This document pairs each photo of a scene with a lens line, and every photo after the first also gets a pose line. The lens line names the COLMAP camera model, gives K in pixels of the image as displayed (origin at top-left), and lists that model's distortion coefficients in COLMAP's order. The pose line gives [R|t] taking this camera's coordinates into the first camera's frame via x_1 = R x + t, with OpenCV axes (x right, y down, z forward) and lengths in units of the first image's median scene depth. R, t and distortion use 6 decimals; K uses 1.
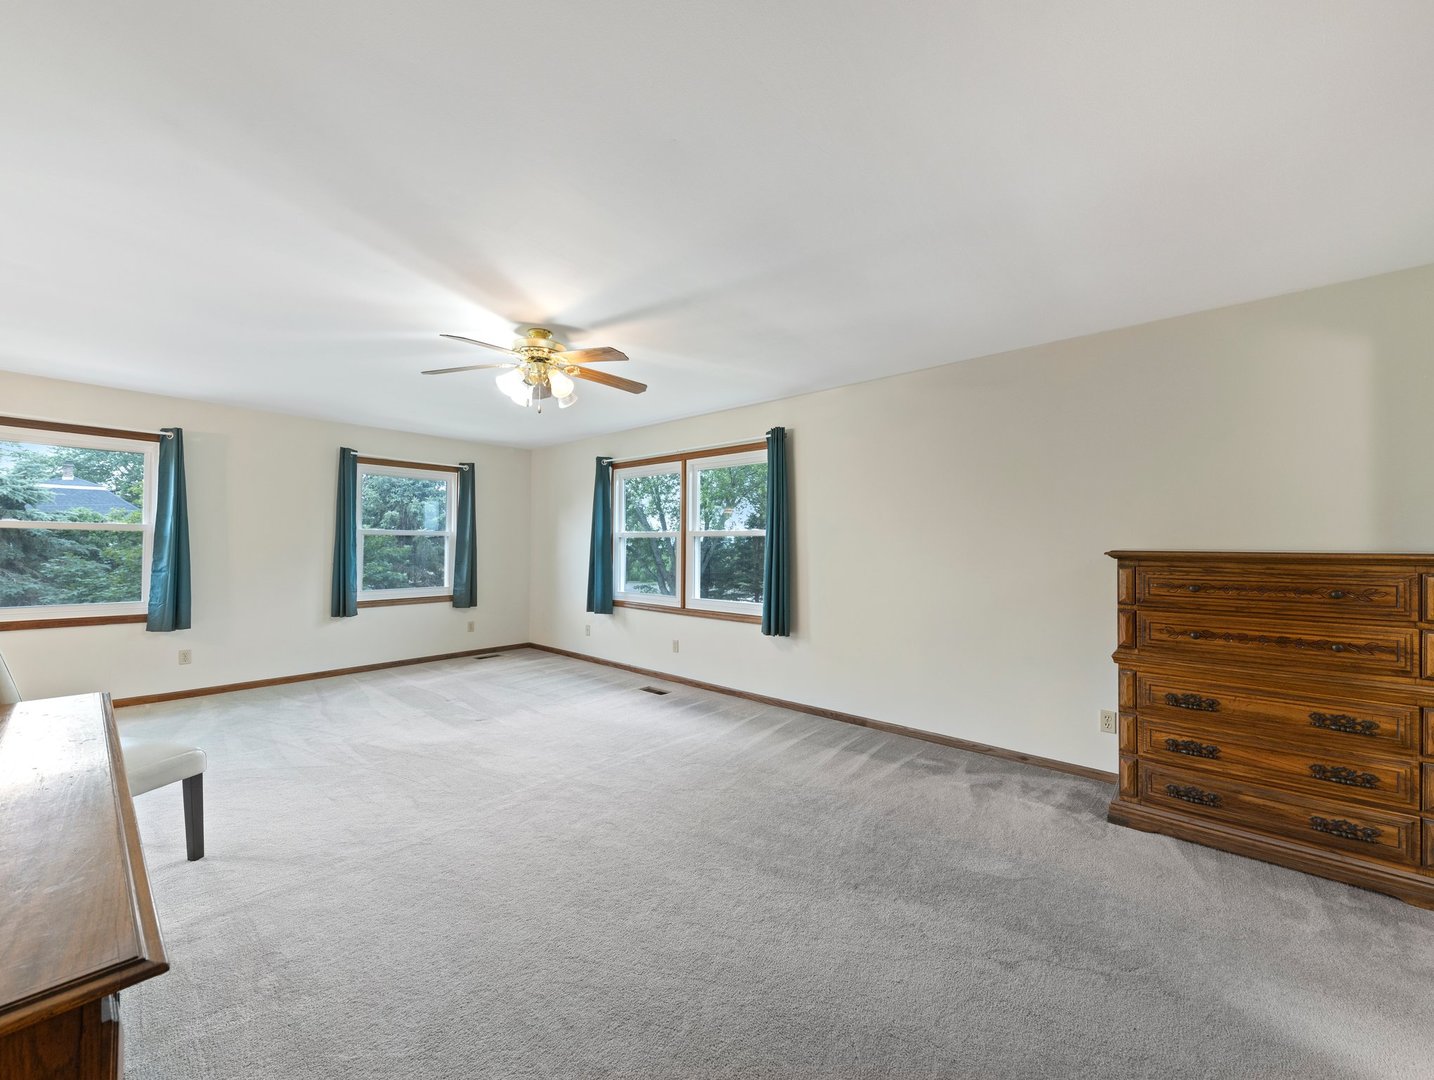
lens RADIAL K [[550.5, 0, 746.3], [0, 550.5, 537.3], [0, 0, 1]] dist [0.006082, -0.001241]
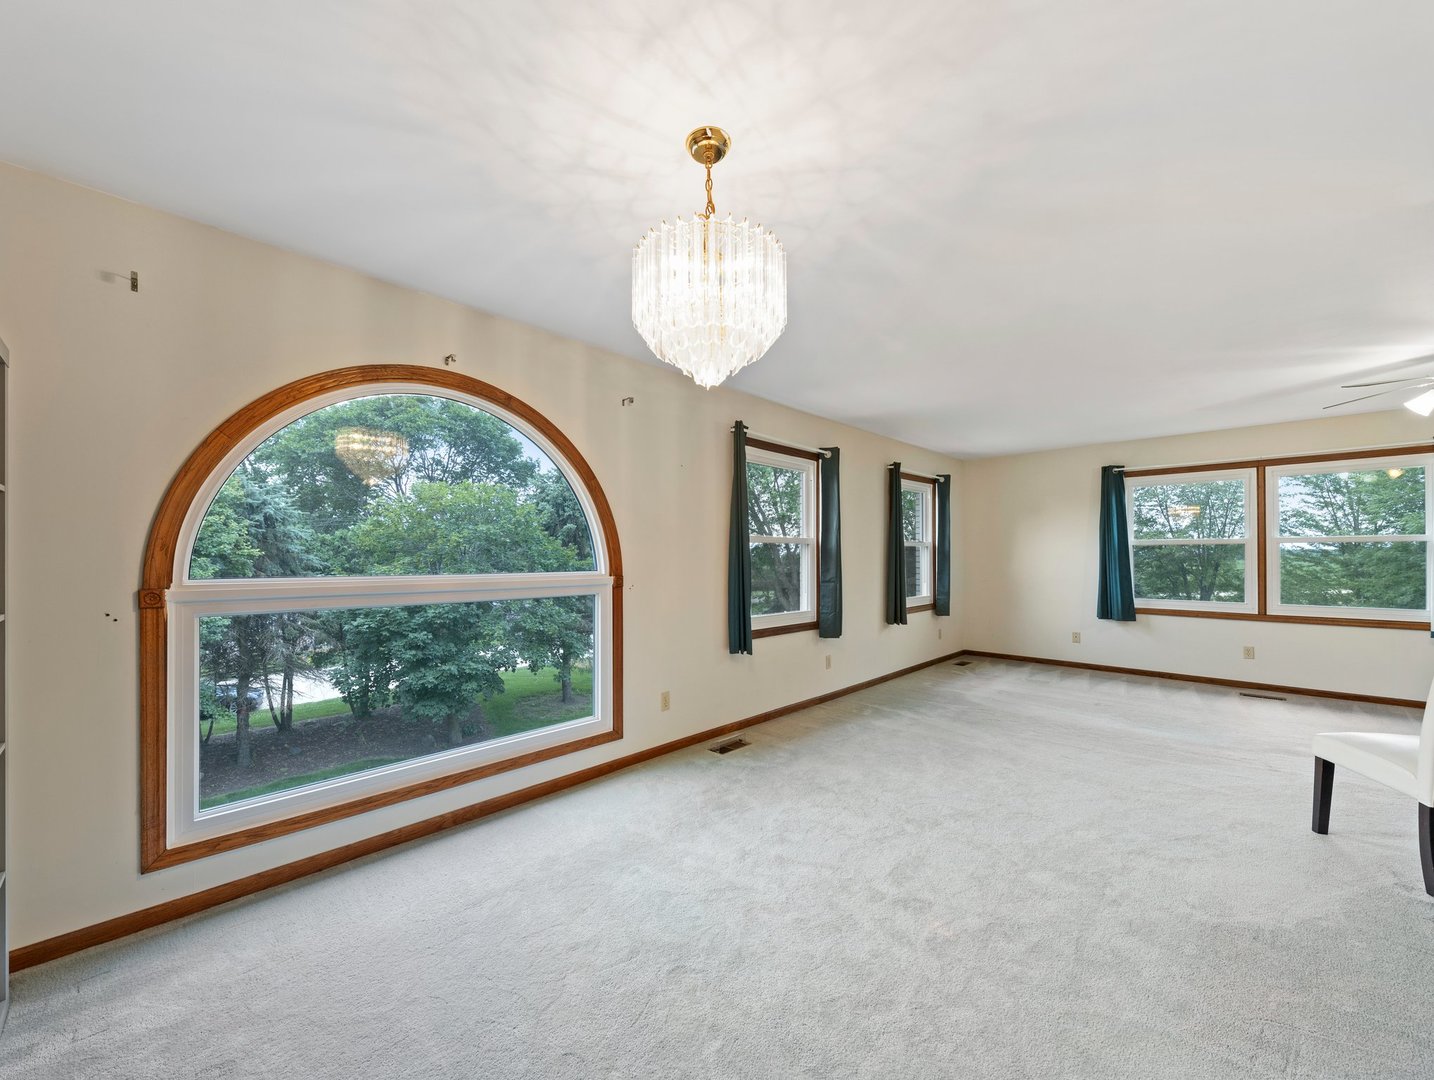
lens RADIAL K [[550.5, 0, 709.8], [0, 550.5, 550.8], [0, 0, 1]] dist [0.006082, -0.001241]
pose [[0.995075, -0.016570, -0.097733, -2.120025], [0.017894, 0.999759, 0.012685, -0.037181], [0.097499, -0.014372, 0.995132, -0.203904]]
